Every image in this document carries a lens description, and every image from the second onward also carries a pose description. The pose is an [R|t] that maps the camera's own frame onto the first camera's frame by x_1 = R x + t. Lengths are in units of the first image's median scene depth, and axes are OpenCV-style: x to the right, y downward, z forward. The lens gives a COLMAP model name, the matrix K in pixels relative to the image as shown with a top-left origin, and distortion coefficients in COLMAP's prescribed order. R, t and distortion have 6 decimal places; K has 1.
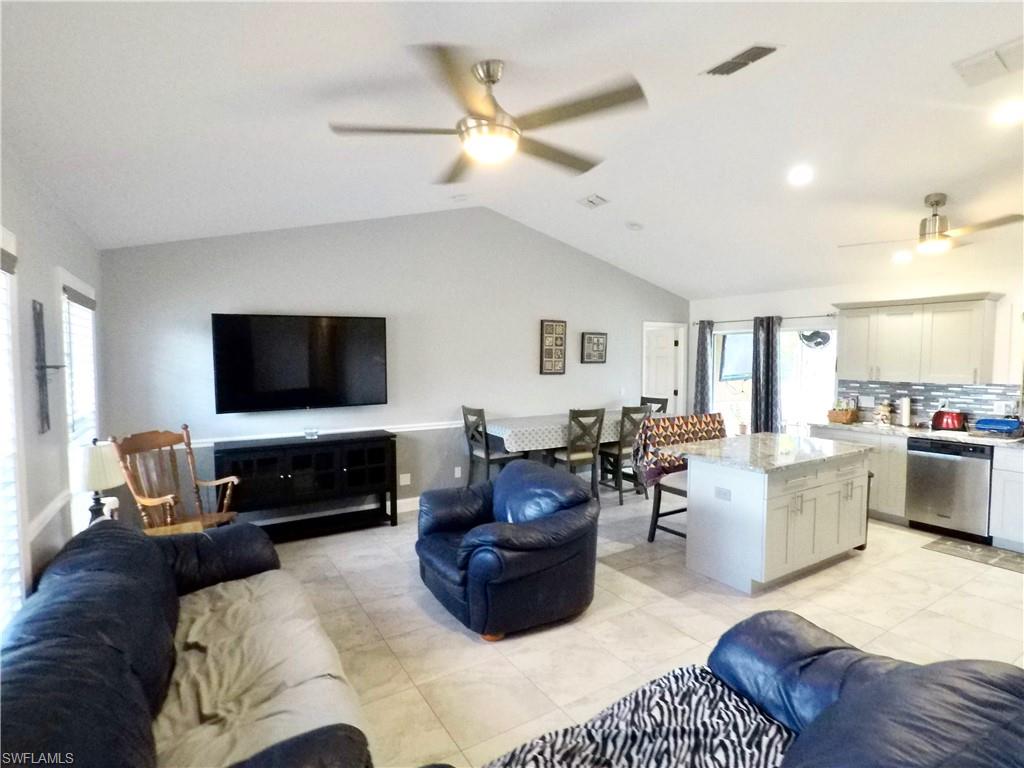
lens RADIAL K [[520.3, 0, 513.7], [0, 520.3, 386.7], [0, 0, 1]] dist [-0.024852, 0.009151]
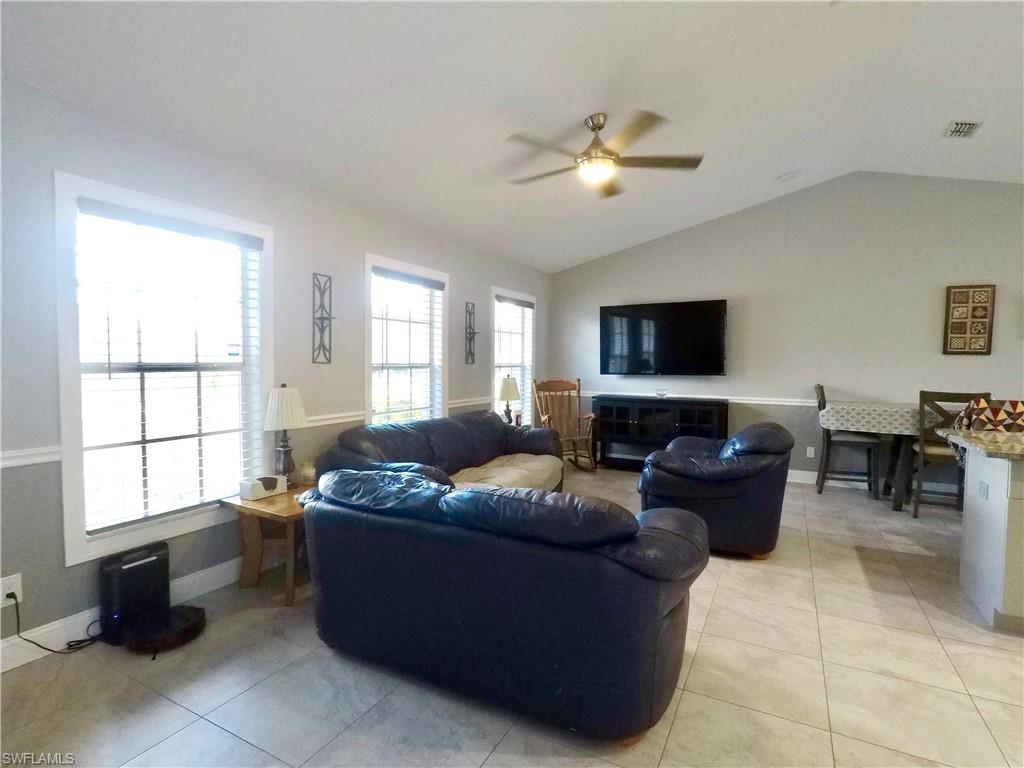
lens RADIAL K [[520.3, 0, 513.7], [0, 520.3, 386.7], [0, 0, 1]] dist [-0.024852, 0.009151]
pose [[0.505696, 0.049258, -0.861304, 0.494063], [-0.057357, 0.998079, 0.023404, 0.056781], [0.860803, 0.037566, 0.507550, 0.022679]]
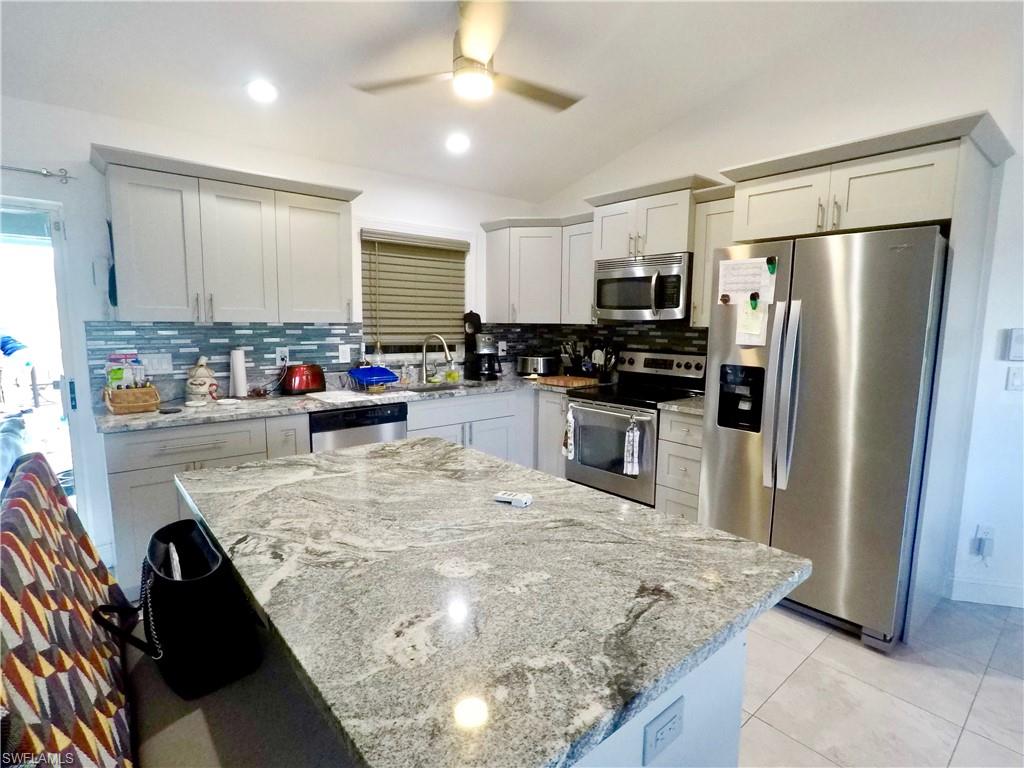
lens RADIAL K [[520.3, 0, 513.7], [0, 520.3, 386.7], [0, 0, 1]] dist [-0.024852, 0.009151]
pose [[-0.151605, -0.127448, 0.980190, 0.129322], [0.043441, 0.989835, 0.135421, -0.003540], [-0.987486, 0.063111, -0.144527, 0.786564]]
